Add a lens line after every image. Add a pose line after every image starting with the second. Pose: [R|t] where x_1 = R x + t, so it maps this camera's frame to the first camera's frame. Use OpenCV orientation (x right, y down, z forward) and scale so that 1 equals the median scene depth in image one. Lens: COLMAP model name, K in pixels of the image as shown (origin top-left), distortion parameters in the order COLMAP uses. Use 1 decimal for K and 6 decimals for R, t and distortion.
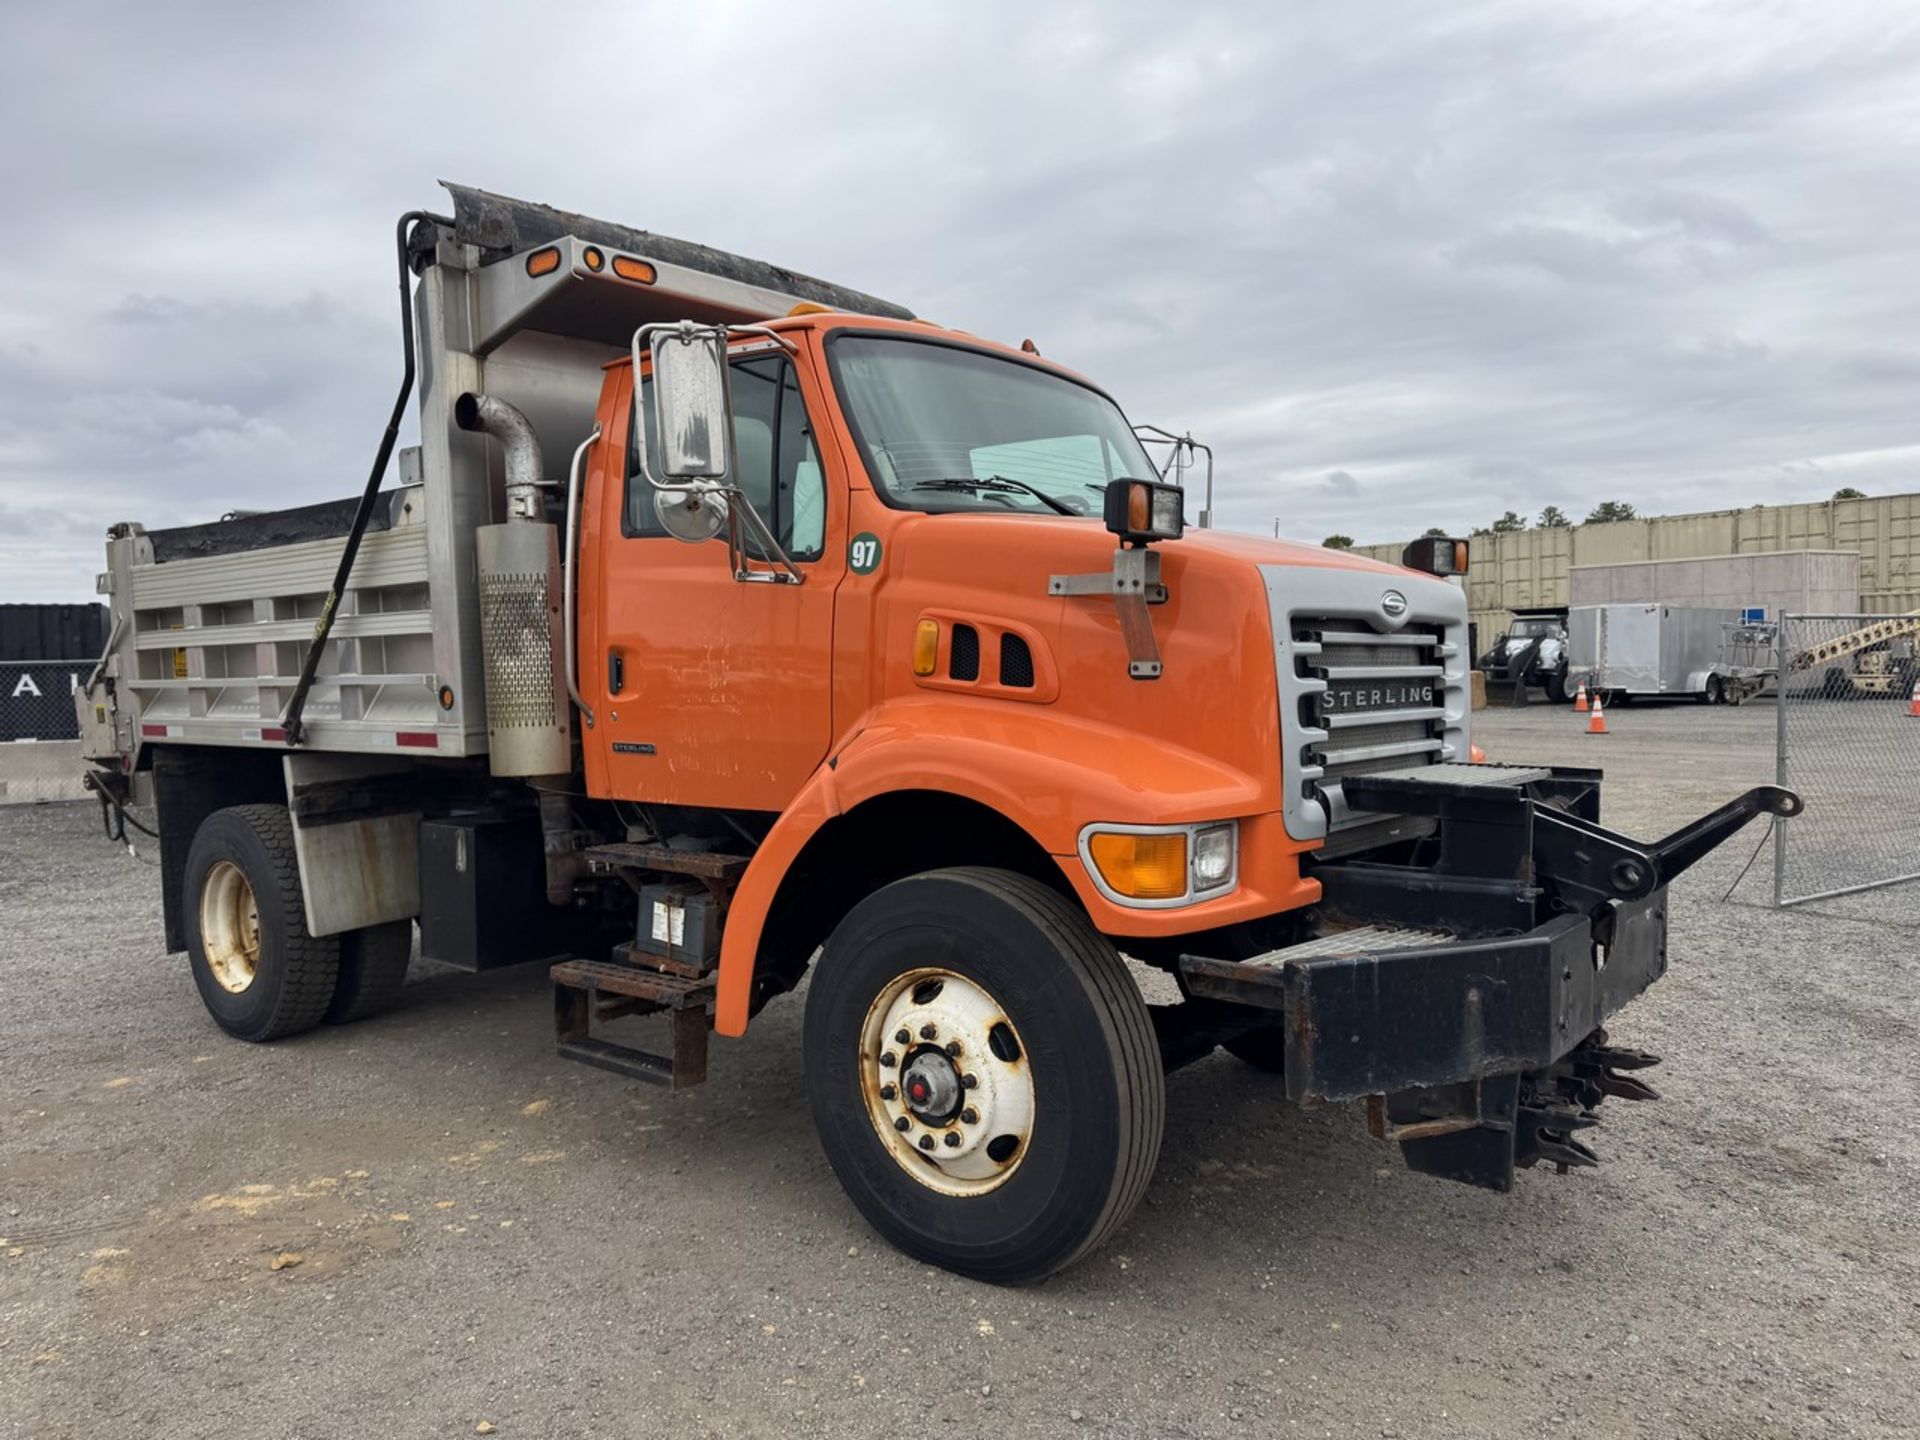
lens RADIAL K [[1363.9, 0, 962.1], [0, 1363.9, 715.2], [0, 0, 1]] dist [0.070719, -0.092230]
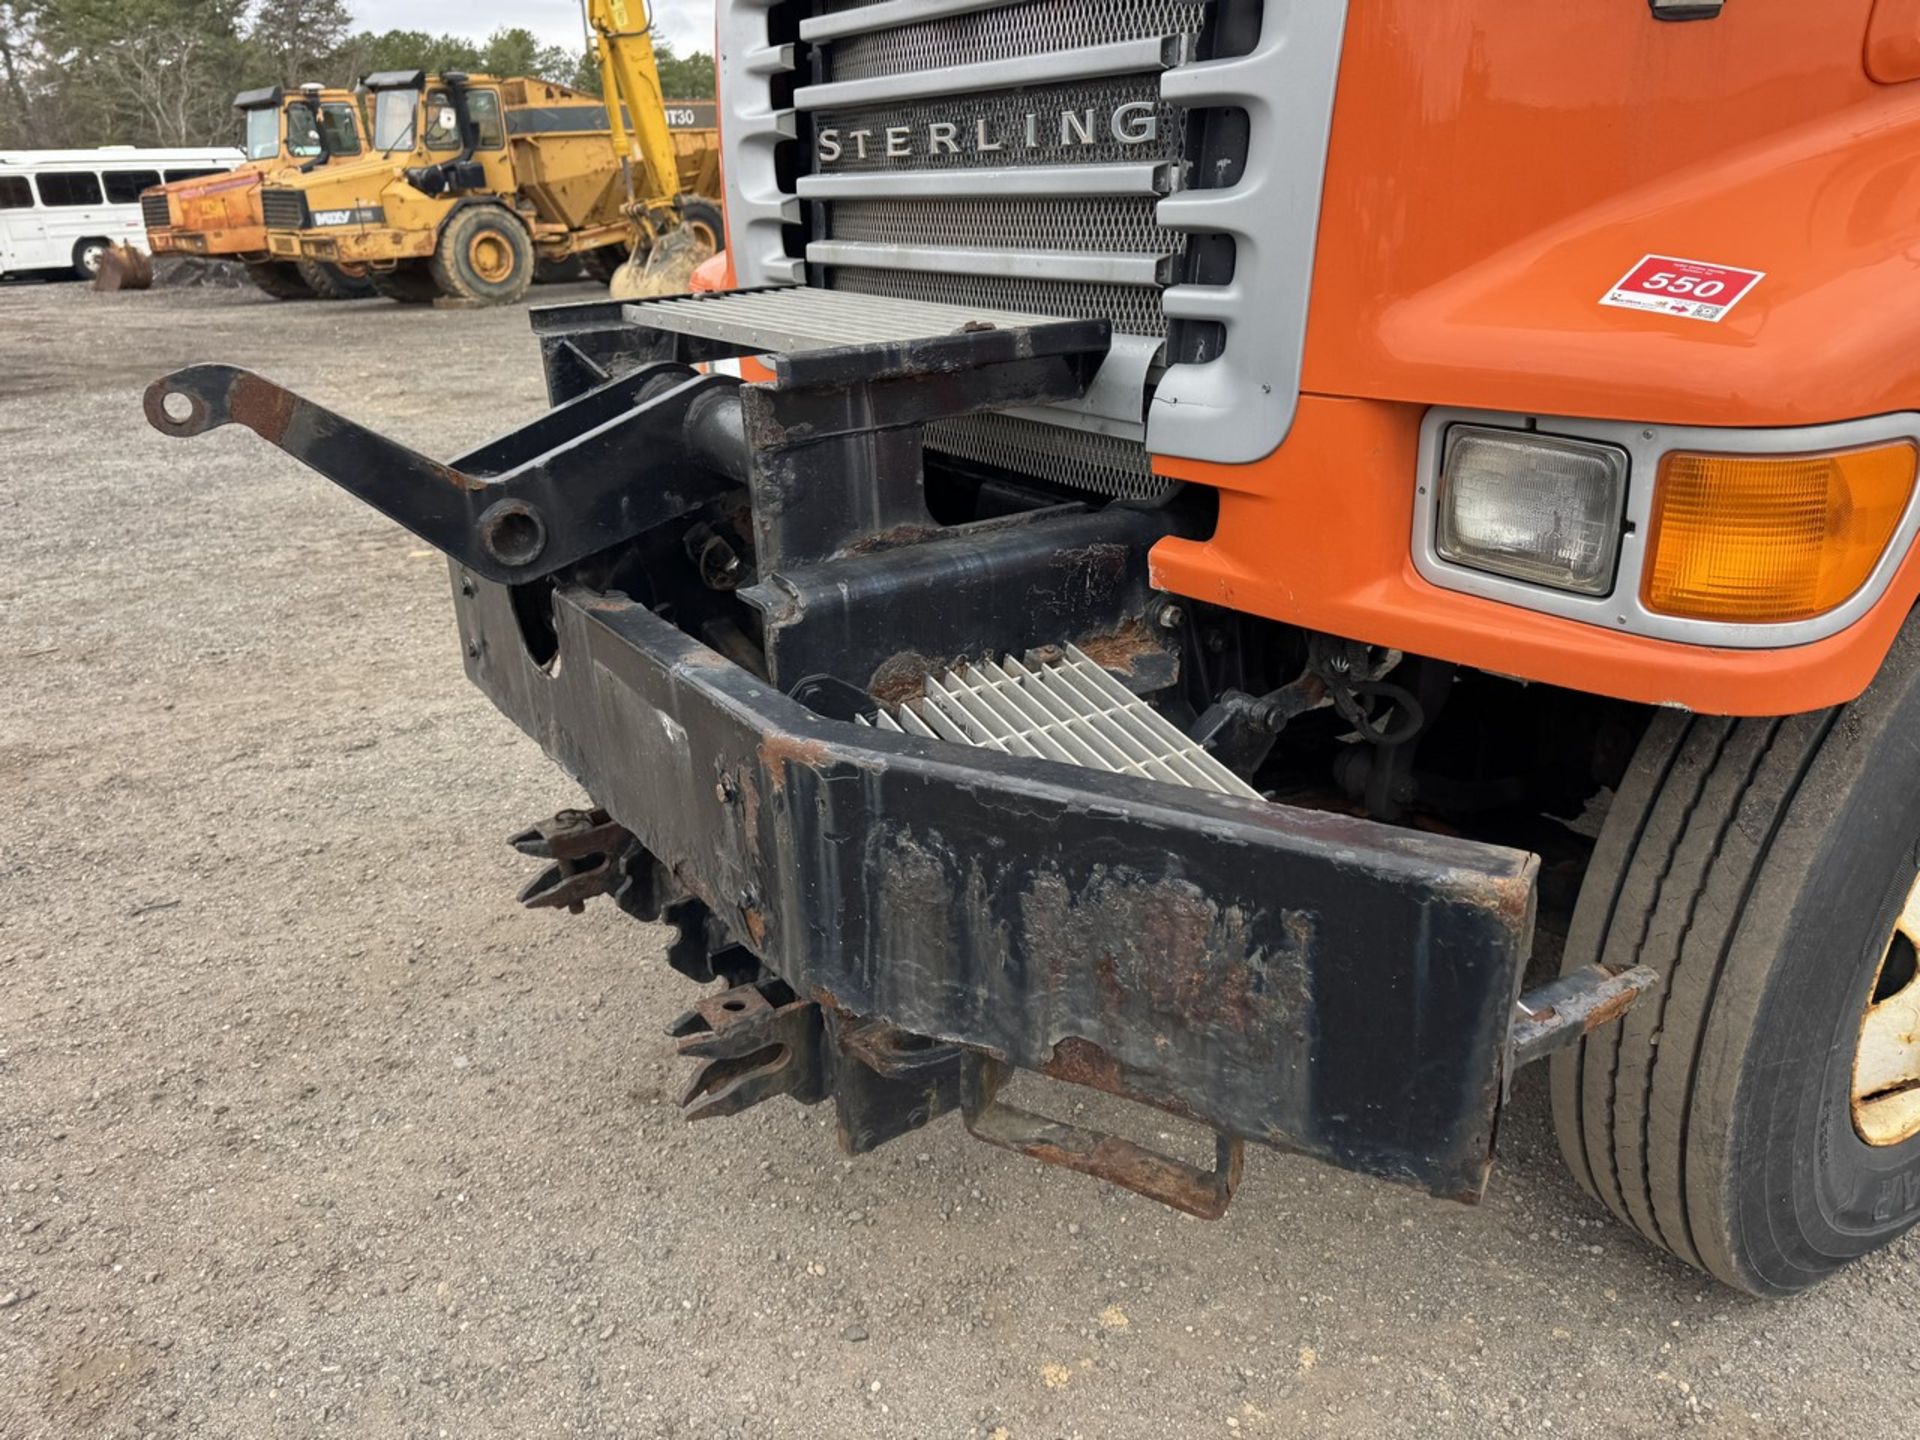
lens RADIAL K [[1363.9, 0, 962.1], [0, 1363.9, 715.2], [0, 0, 1]] dist [0.070719, -0.092230]
pose [[-0.289547, 0.362288, -0.885951, 0.720459], [-0.003260, 0.925222, 0.379412, -0.008178], [0.957158, 0.112746, -0.266715, 1.037136]]
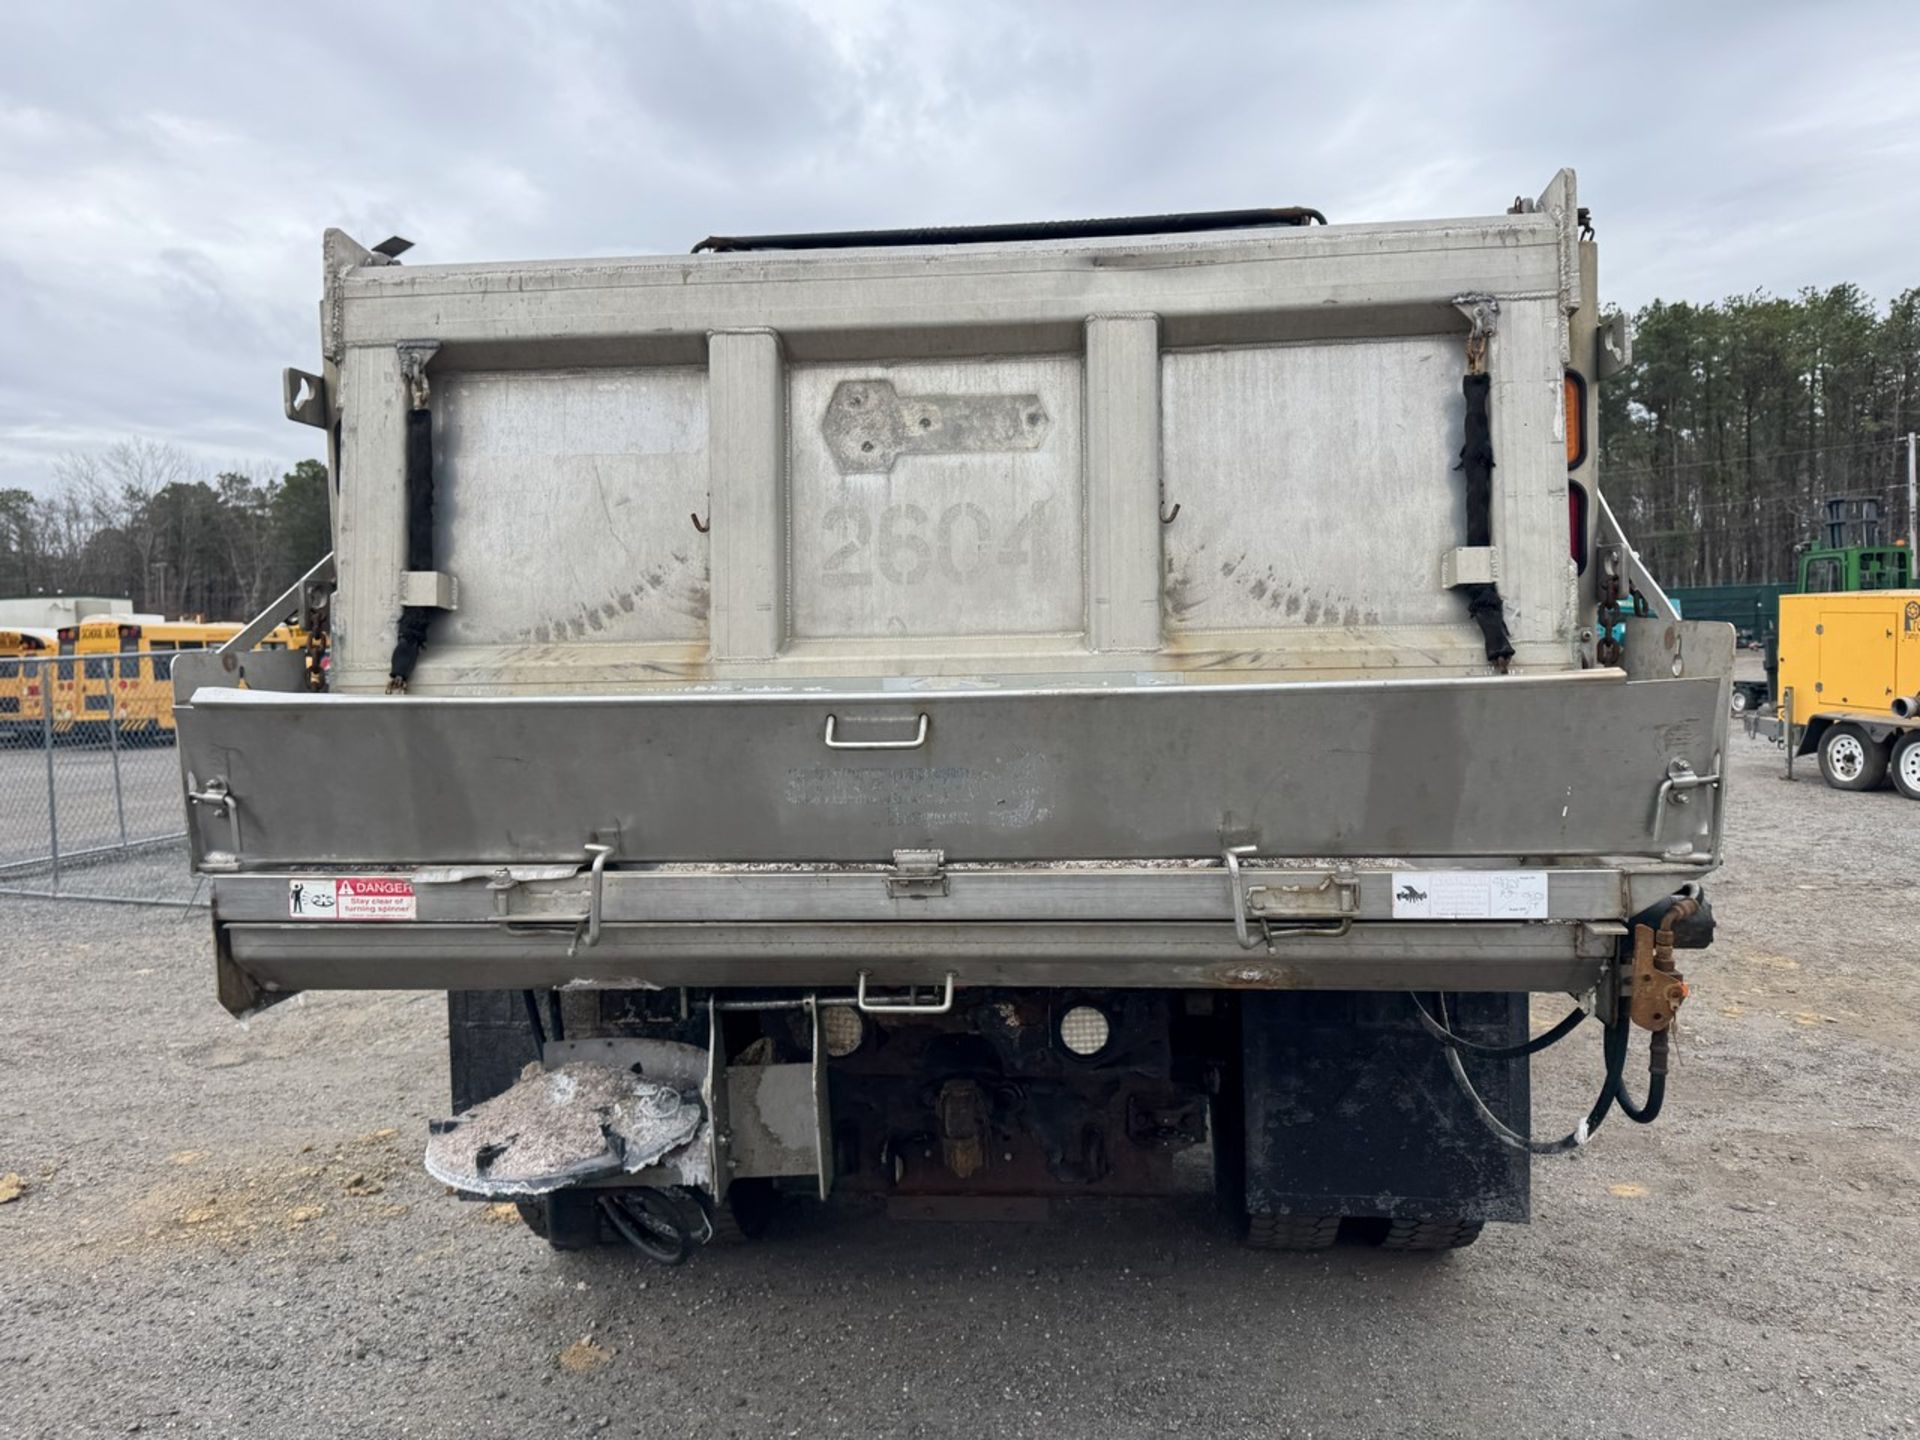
lens RADIAL K [[1351.9, 0, 966.9], [0, 1351.9, 701.3], [0, 0, 1]] dist [0.092819, -0.163911]
pose [[-0.563529, 0.011511, 0.826016, -1.247664], [0.081408, 0.995810, 0.041661, -0.046498], [-0.822075, 0.090722, -0.562105, 2.055791]]
